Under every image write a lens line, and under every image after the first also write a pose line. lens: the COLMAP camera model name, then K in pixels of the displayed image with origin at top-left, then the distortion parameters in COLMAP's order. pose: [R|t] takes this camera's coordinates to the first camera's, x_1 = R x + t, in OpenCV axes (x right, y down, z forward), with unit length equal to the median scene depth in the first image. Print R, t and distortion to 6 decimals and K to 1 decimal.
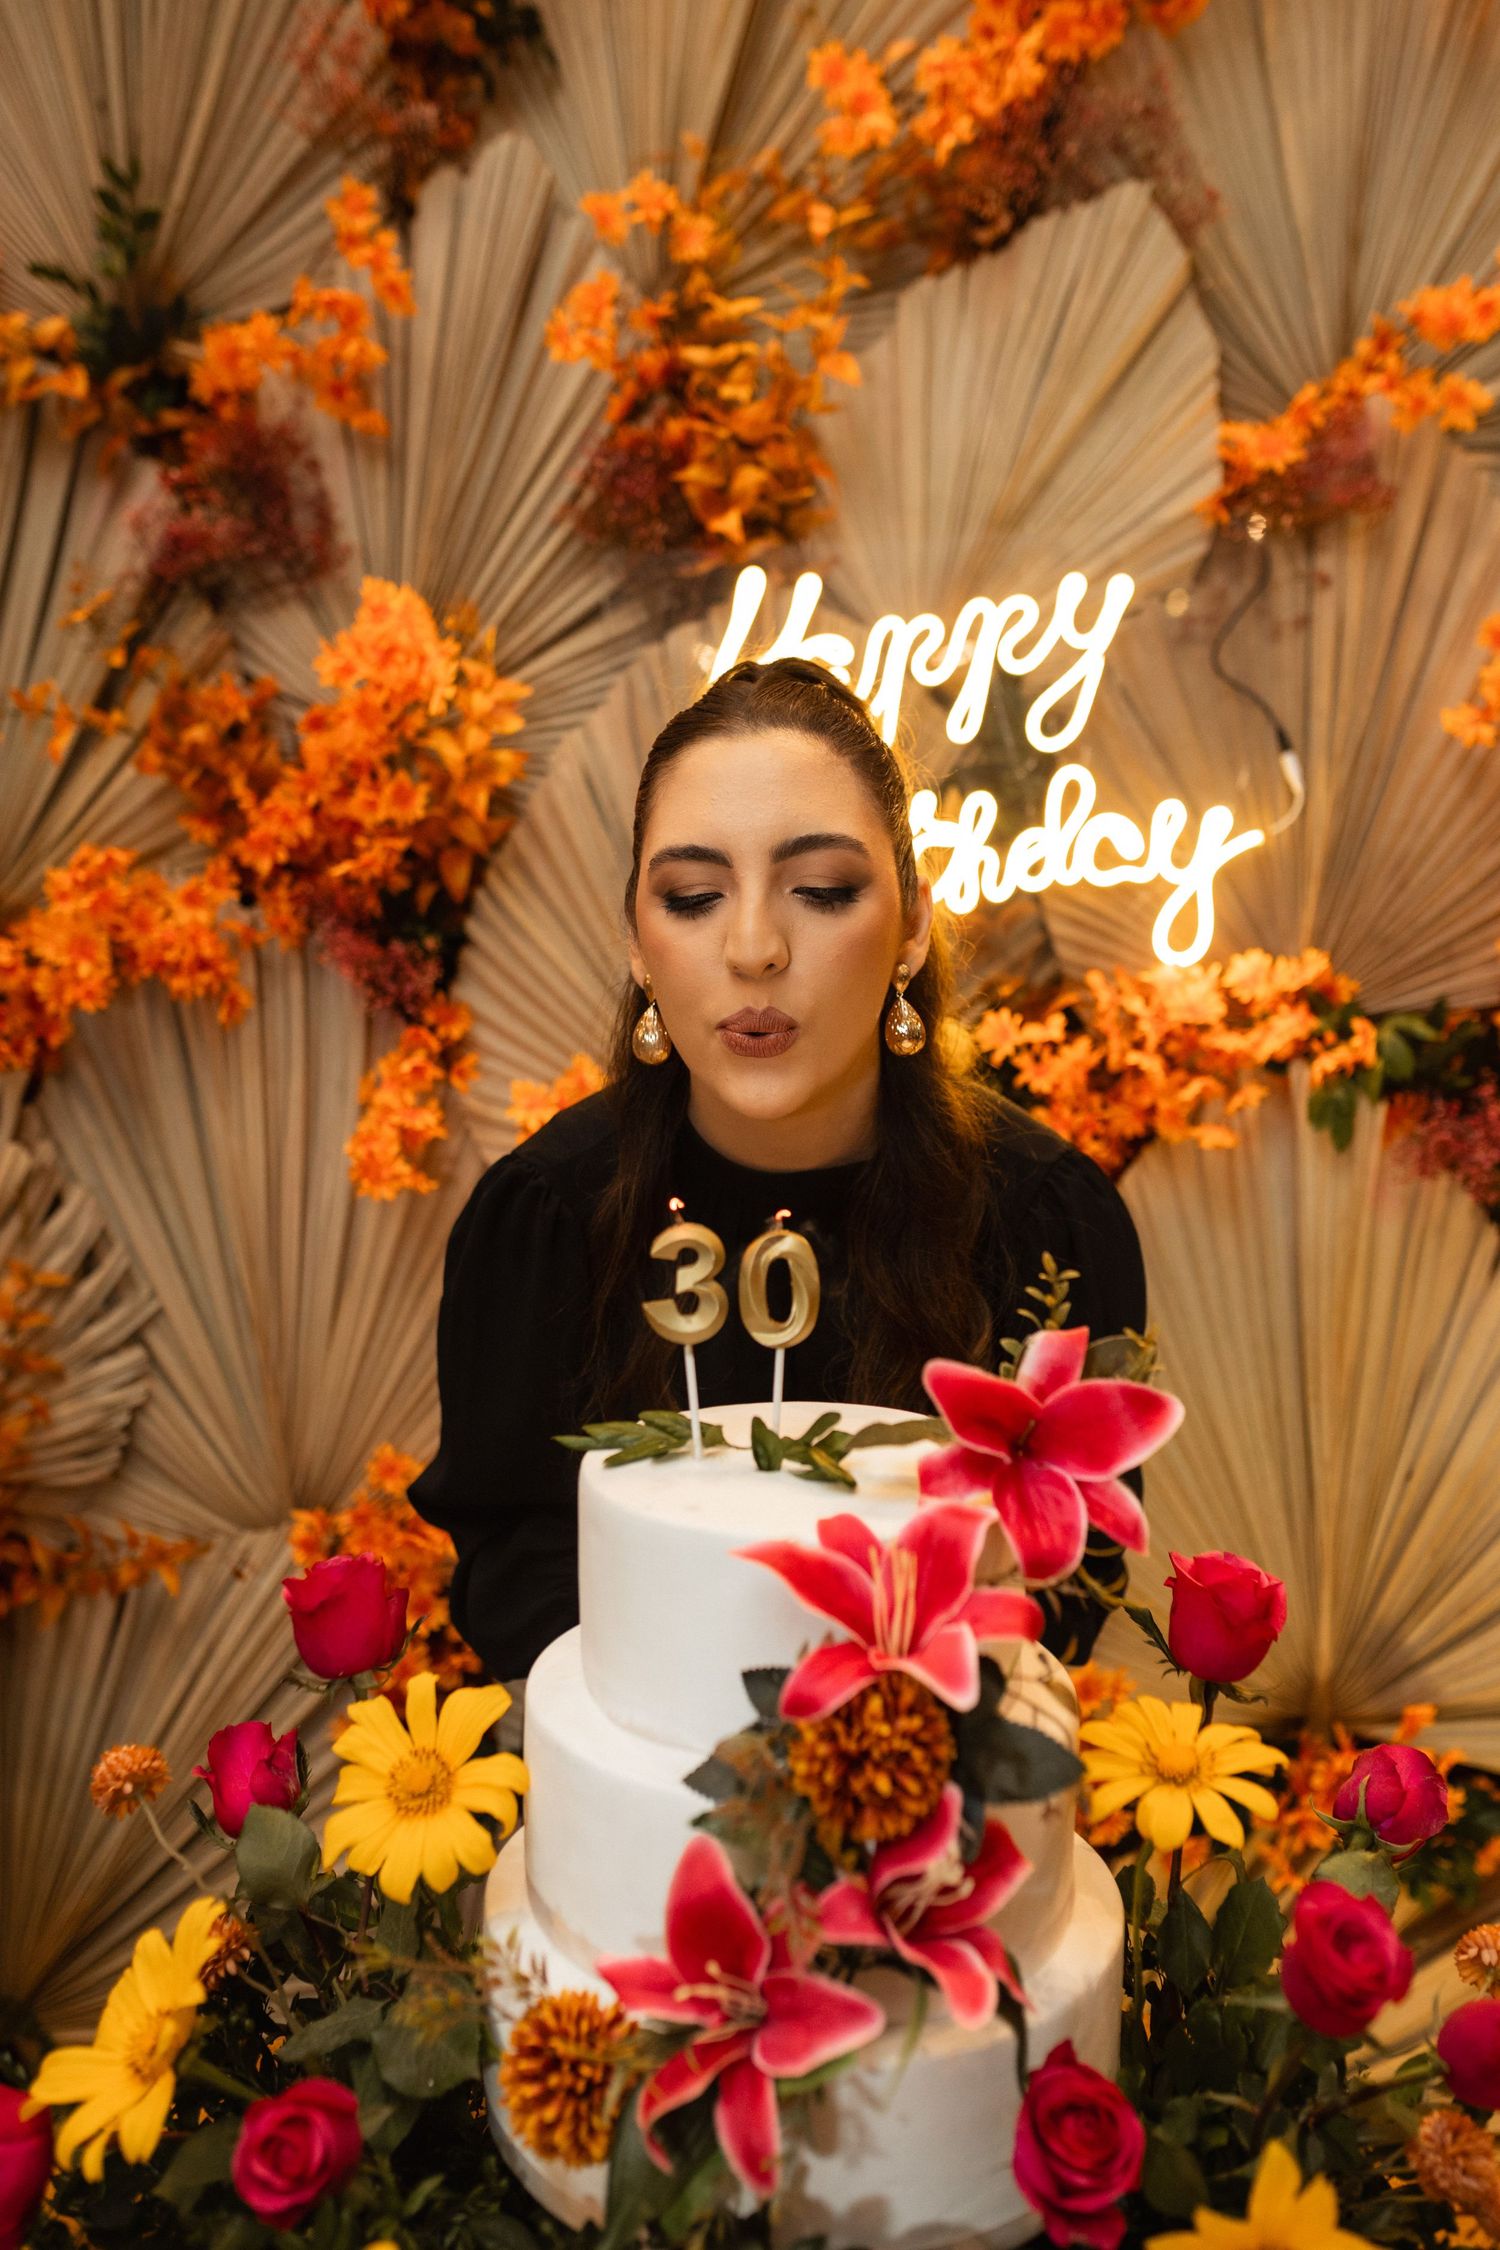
lens RADIAL K [[2174.7, 0, 750.0], [0, 2174.7, 1125.0], [0, 0, 1]] dist [0.003551, -0.015339]
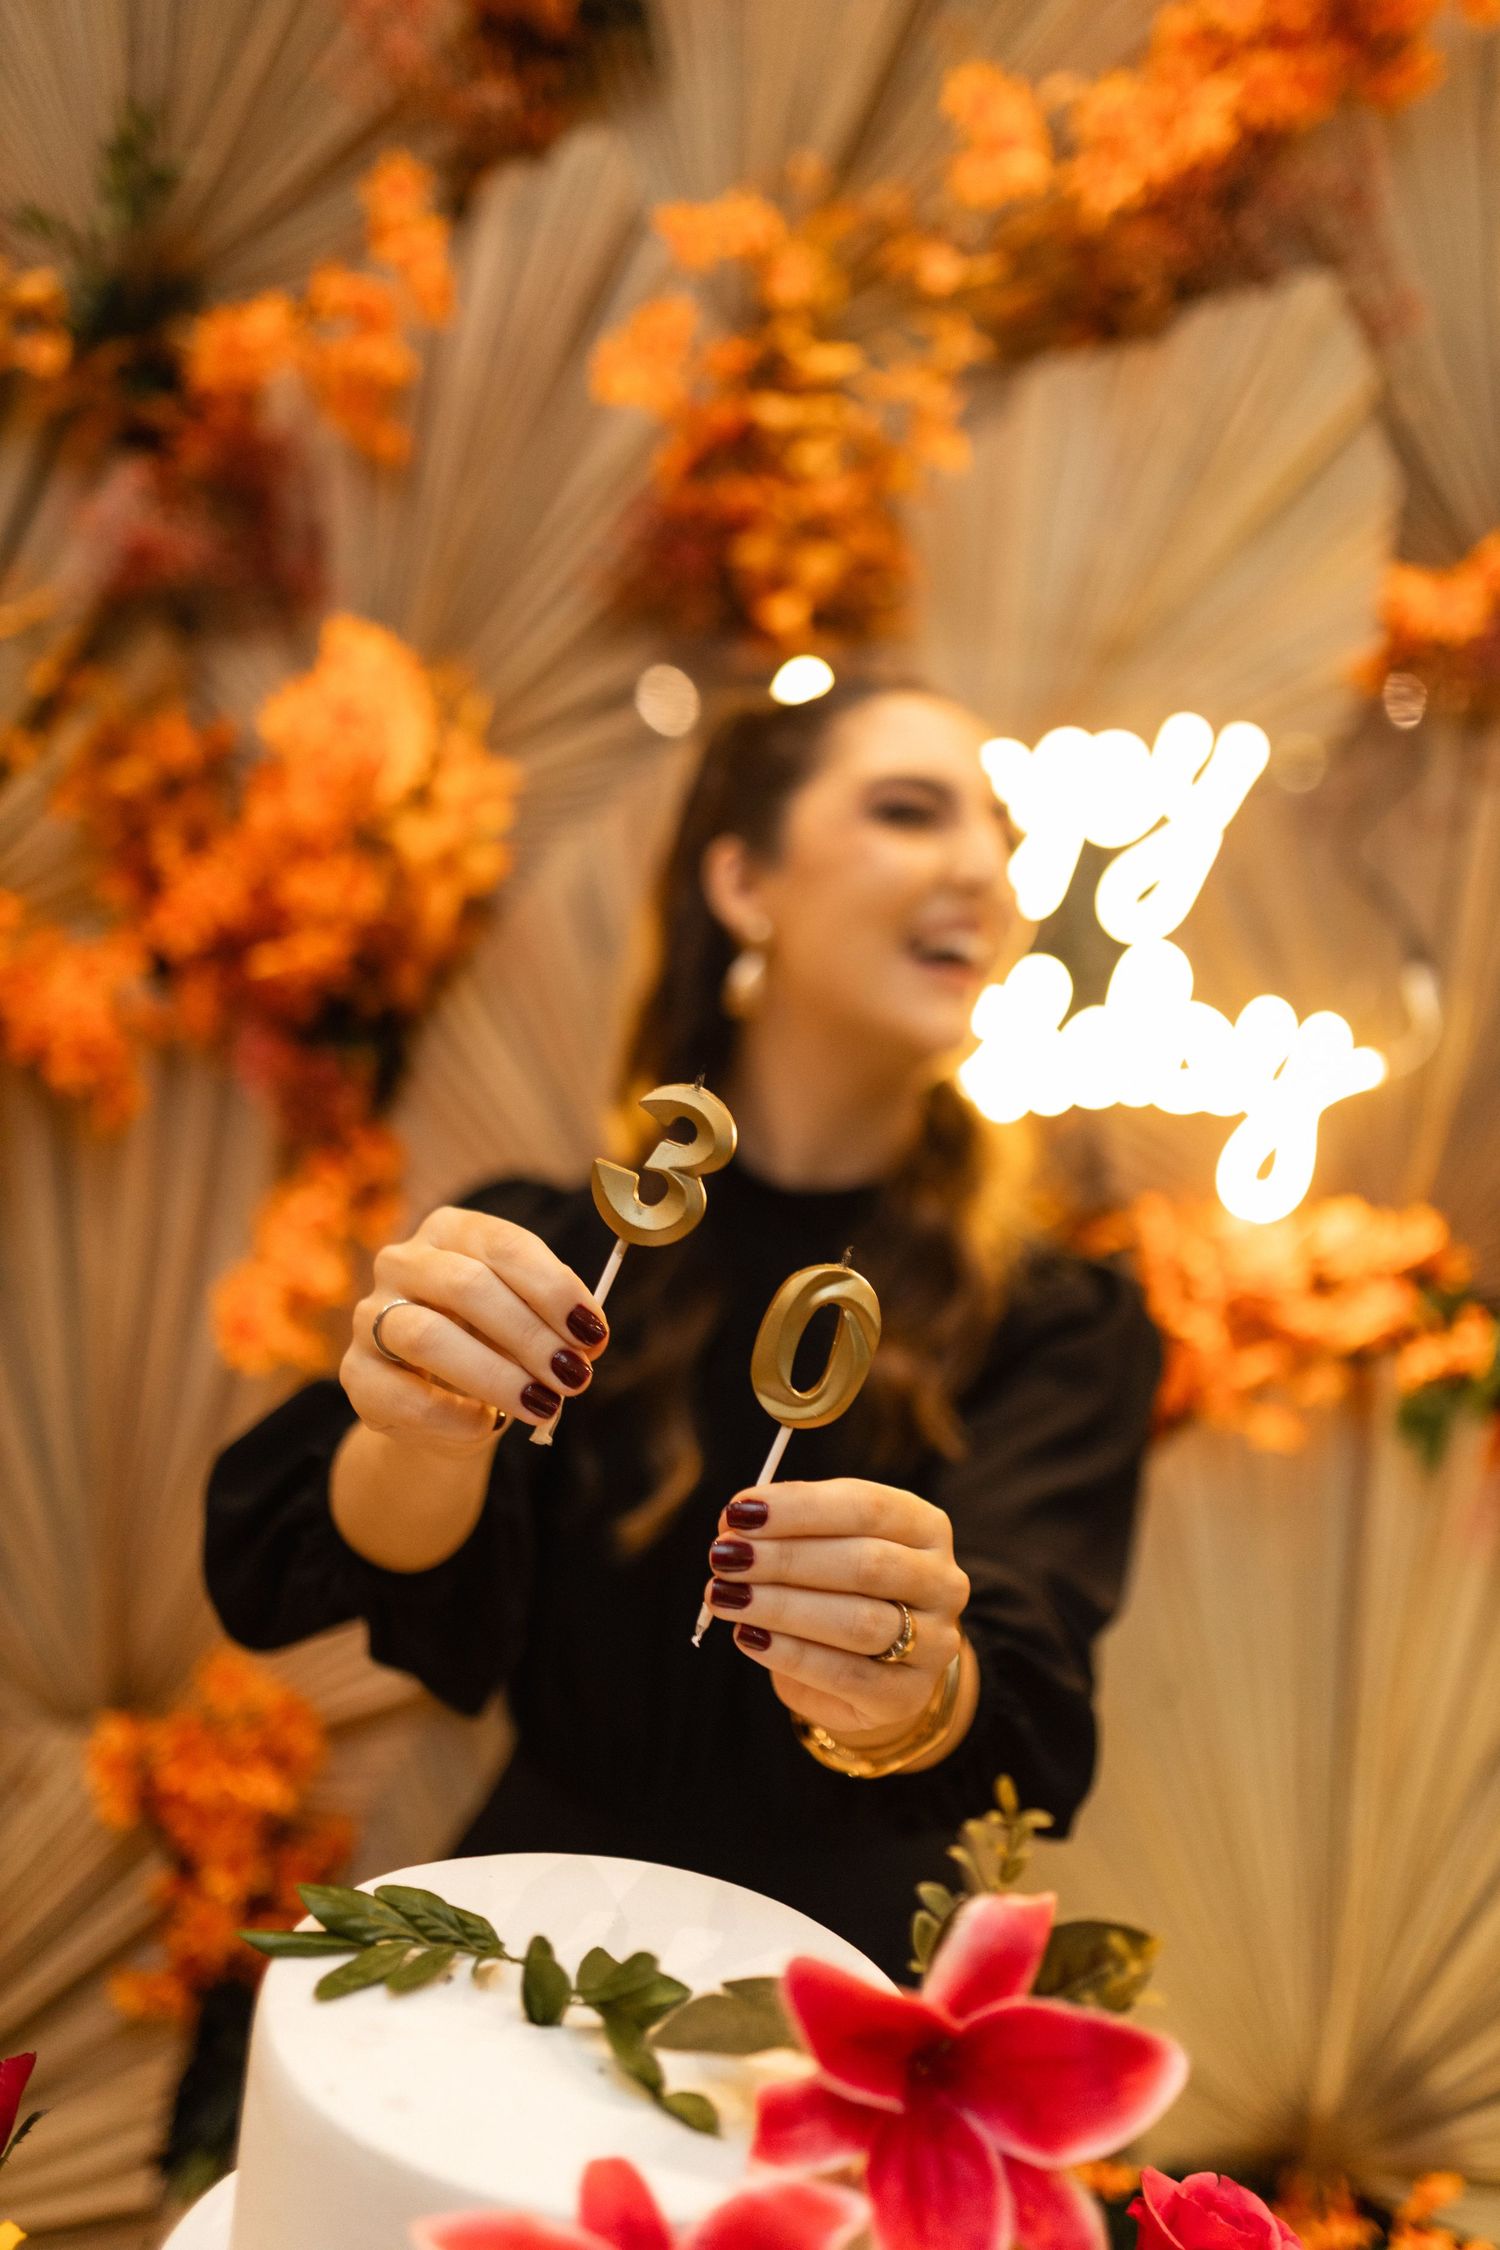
lens RADIAL K [[2202.5, 0, 750.0], [0, 2202.5, 1125.0], [0, 0, 1]] dist [-0.000024, -0.004144]
pose [[0.990616, 0.133948, -0.027179, 0.025393], [-0.134976, 0.990026, -0.040370, -0.045468], [0.021500, 0.043660, 0.998815, 0.161028]]
